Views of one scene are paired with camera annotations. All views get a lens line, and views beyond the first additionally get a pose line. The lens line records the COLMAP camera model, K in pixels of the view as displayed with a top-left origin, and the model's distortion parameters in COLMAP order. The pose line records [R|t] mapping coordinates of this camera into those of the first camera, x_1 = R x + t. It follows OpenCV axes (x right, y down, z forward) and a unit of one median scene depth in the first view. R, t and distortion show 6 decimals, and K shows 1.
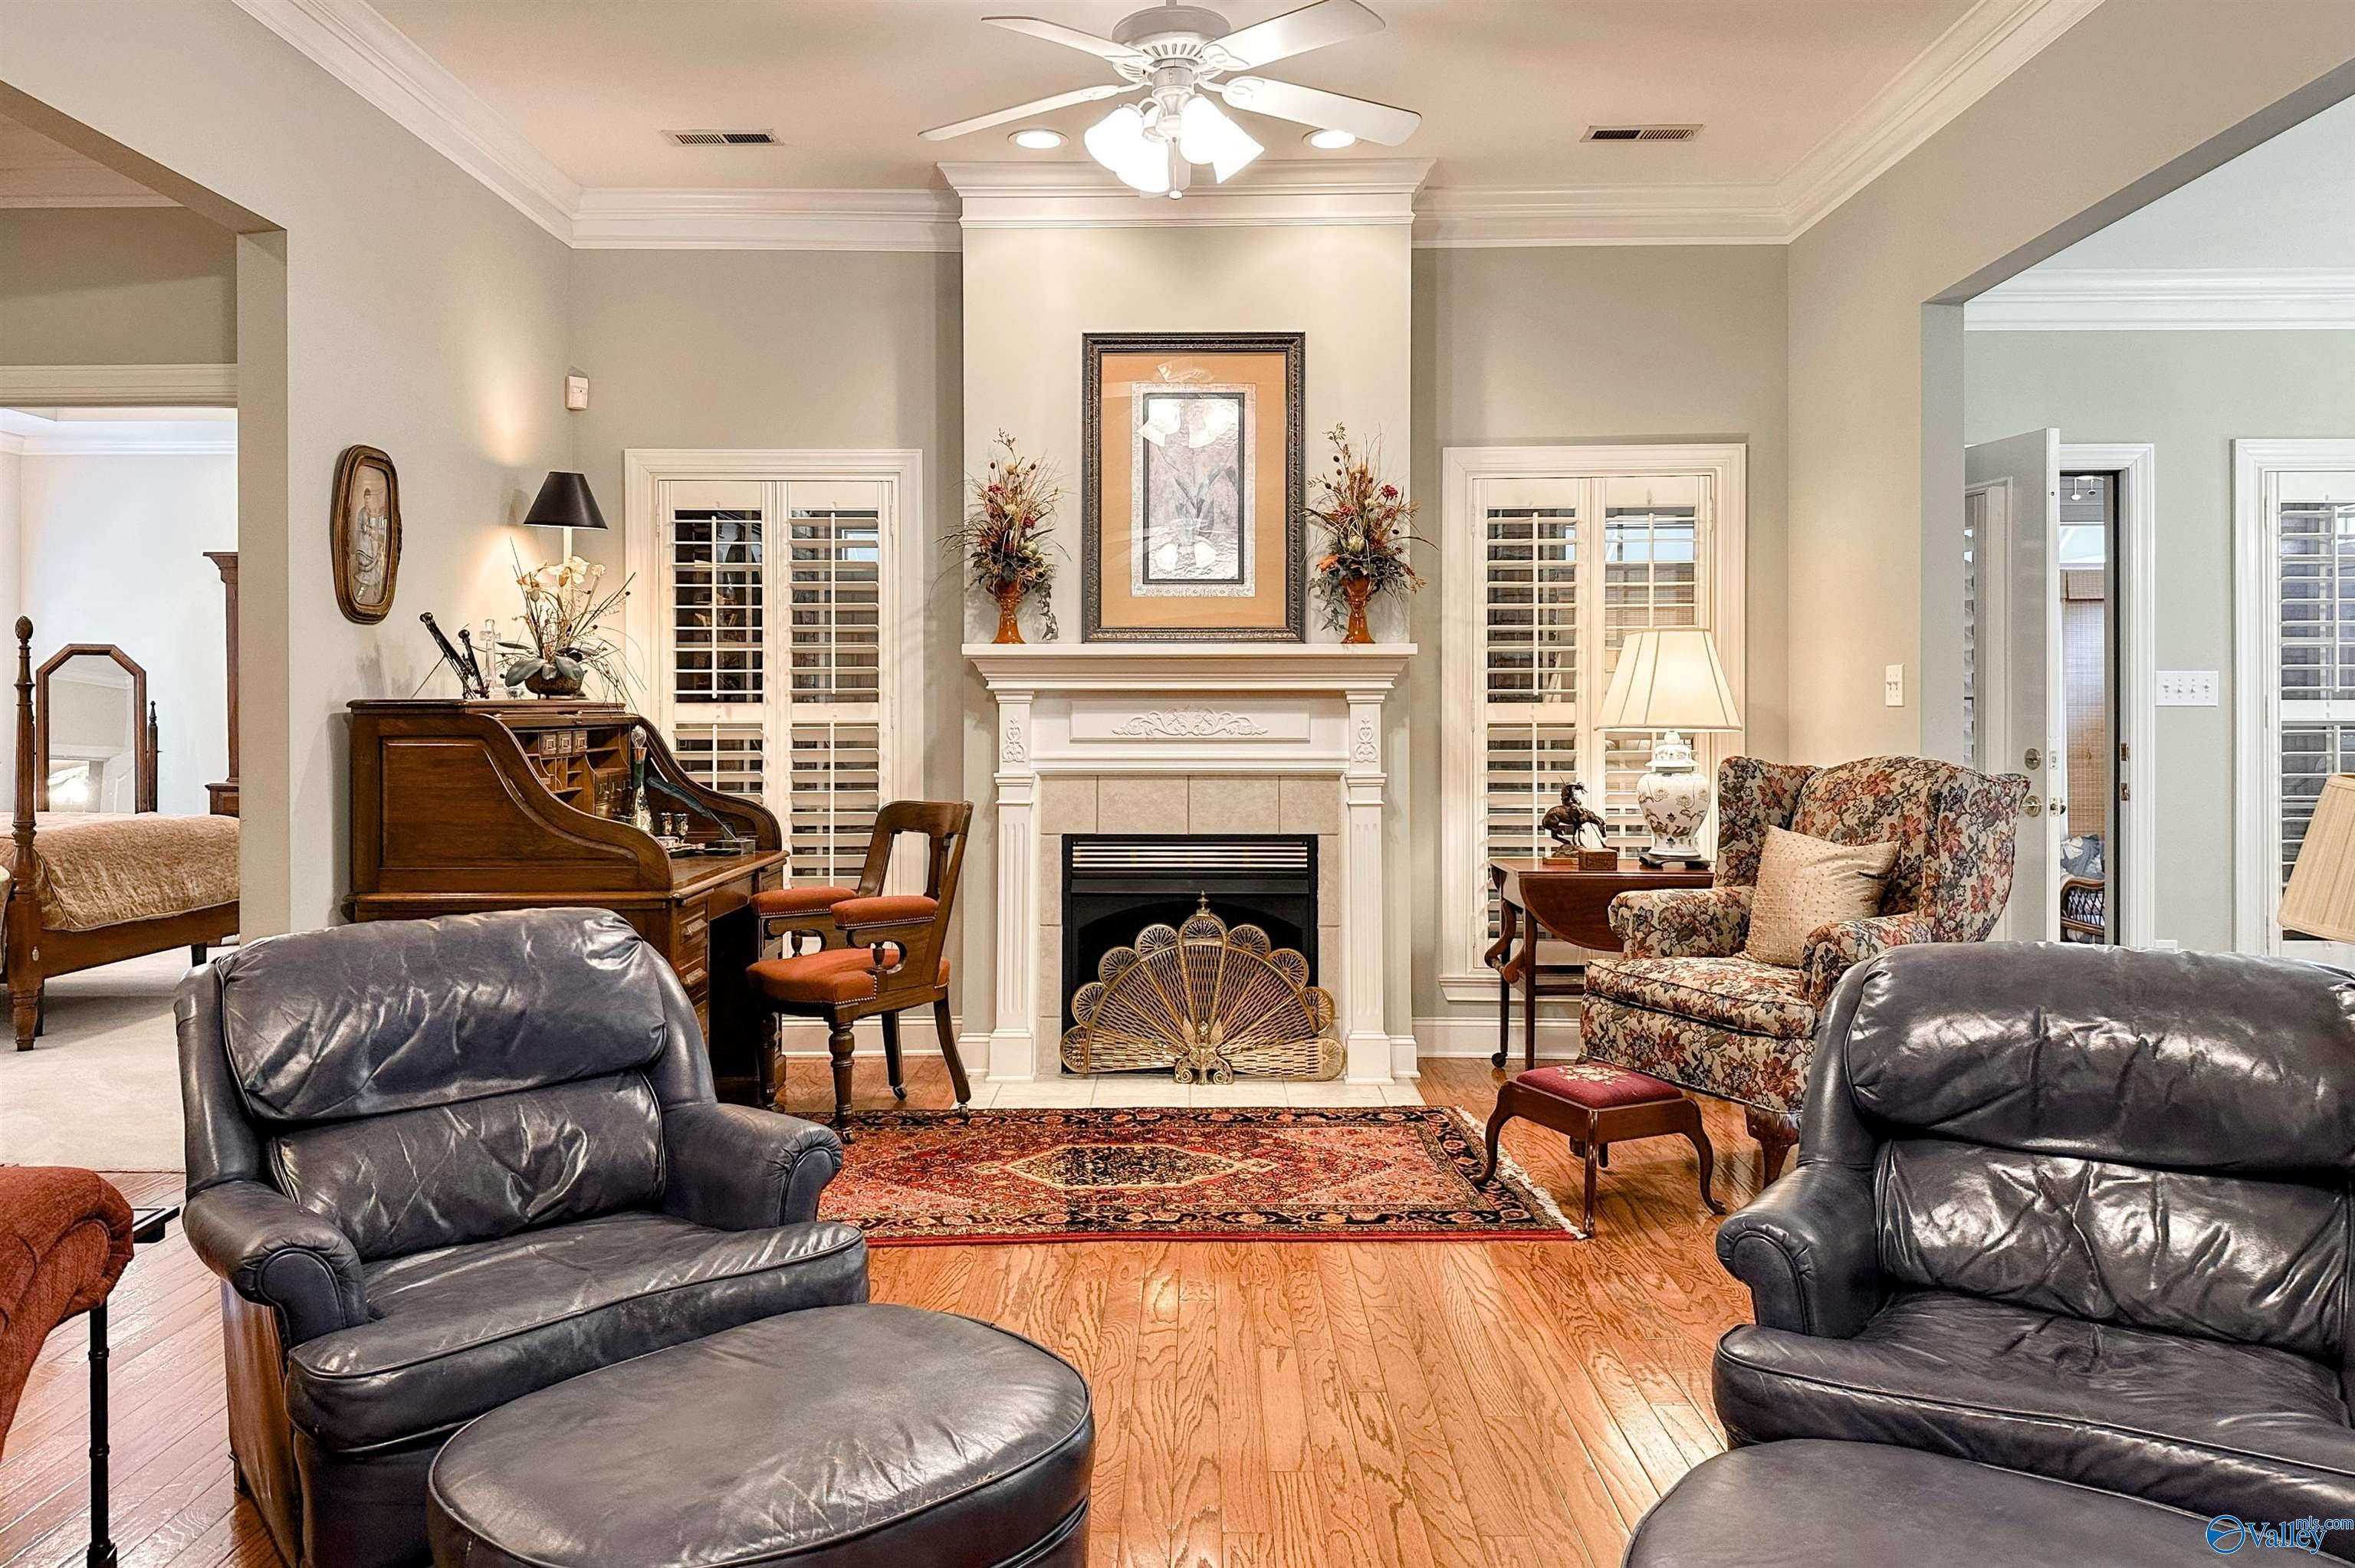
lens RADIAL K [[1625.4, 0, 1169.0], [0, 1625.4, 725.5], [0, 0, 1]] dist [0.083114, -0.112485]
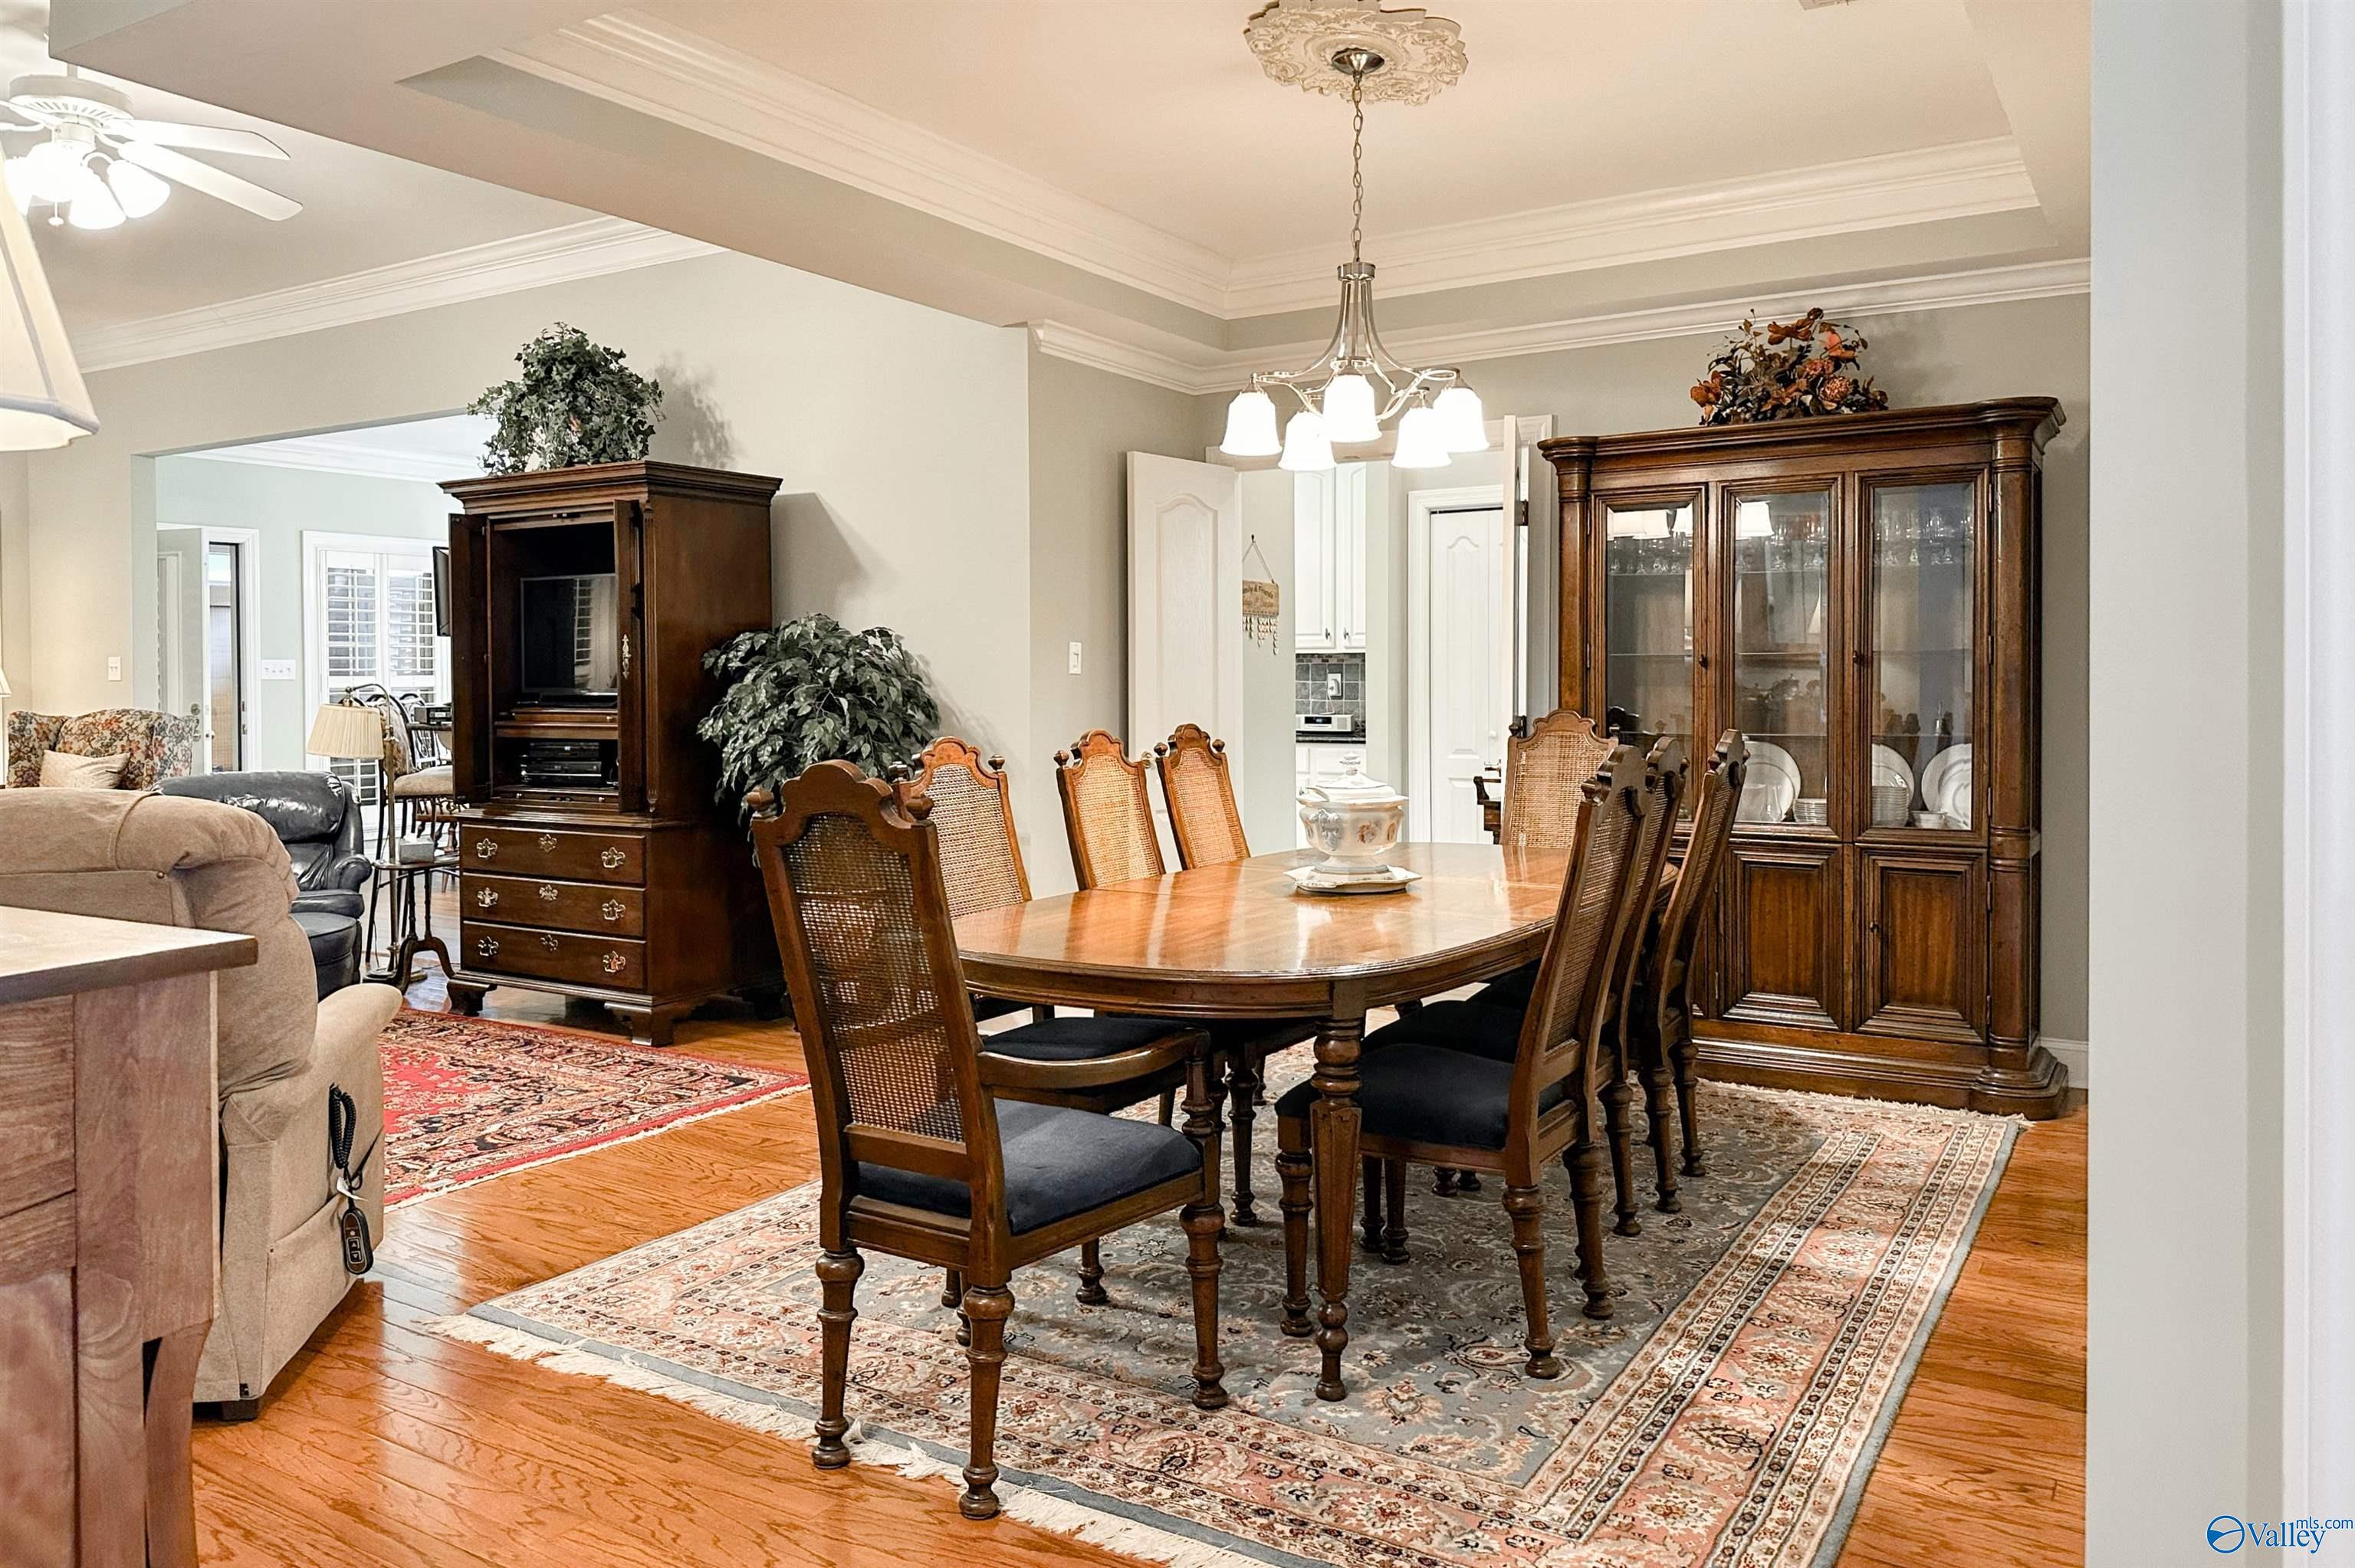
lens RADIAL K [[1684.0, 0, 1178.4], [0, 1684.0, 732.8], [0, 0, 1]] dist [-0.001038, 0.000088]
pose [[0.514196, -0.027496, 0.857232, -0.452606], [0.004449, 0.999558, 0.029392, -0.003450], [-0.857661, -0.011300, 0.514091, -0.784419]]
